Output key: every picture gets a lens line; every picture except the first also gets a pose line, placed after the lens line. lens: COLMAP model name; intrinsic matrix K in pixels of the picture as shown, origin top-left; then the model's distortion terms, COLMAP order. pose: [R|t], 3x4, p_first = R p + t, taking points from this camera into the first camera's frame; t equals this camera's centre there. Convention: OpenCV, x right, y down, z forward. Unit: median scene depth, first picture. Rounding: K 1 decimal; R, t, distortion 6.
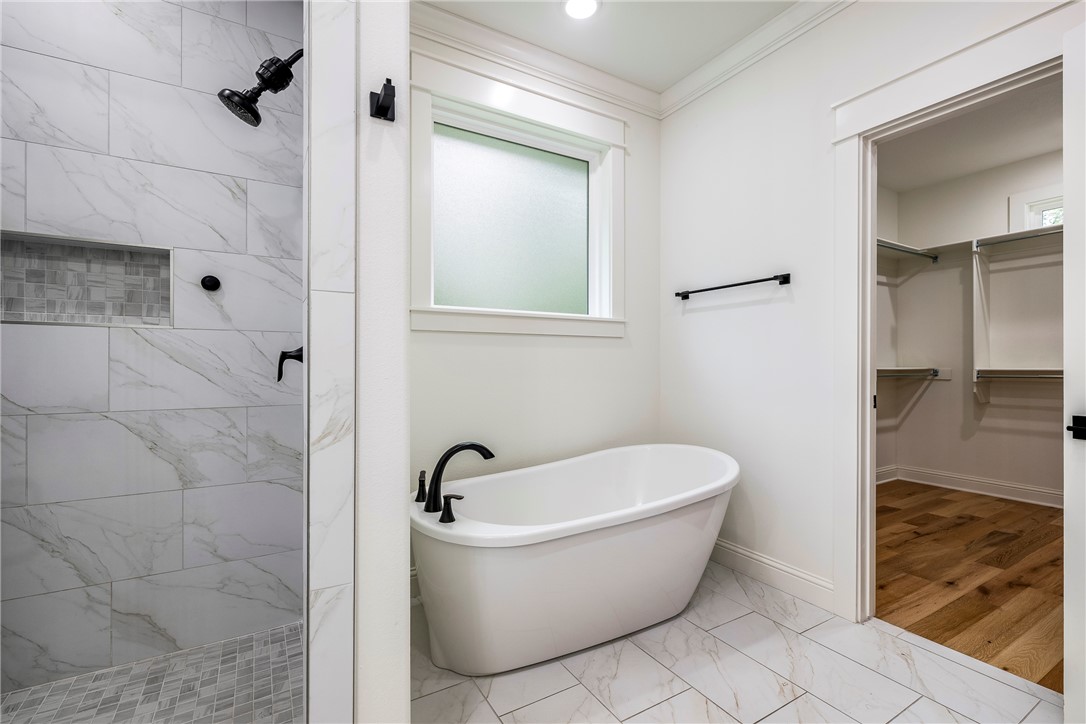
lens RADIAL K [[463.5, 0, 543.0], [0, 463.5, 362.0], [0, 0, 1]] dist [0.000431, 0.000206]
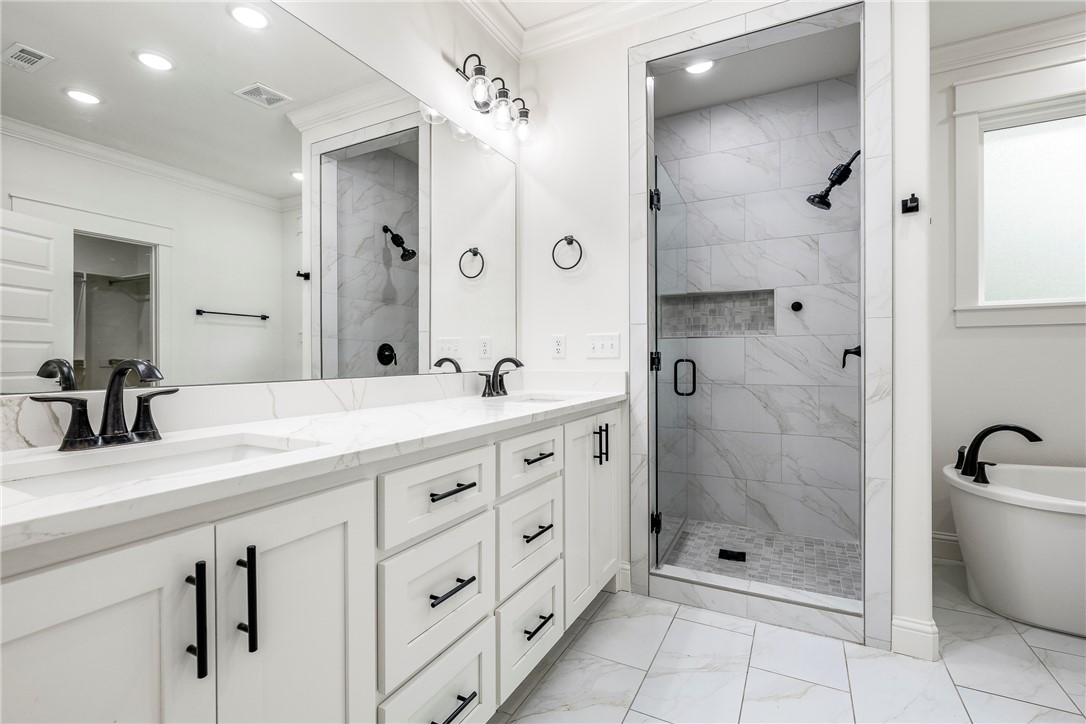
lens RADIAL K [[502.0, 0, 543.0], [0, 502.0, 362.0], [0, 0, 1]] dist [-0.002217, -0.000240]
pose [[0.516888, 0.002429, -0.856049, 0.316813], [0.007341, 0.999947, 0.007270, 0.000858], [0.856021, -0.010042, 0.516843, -0.659204]]
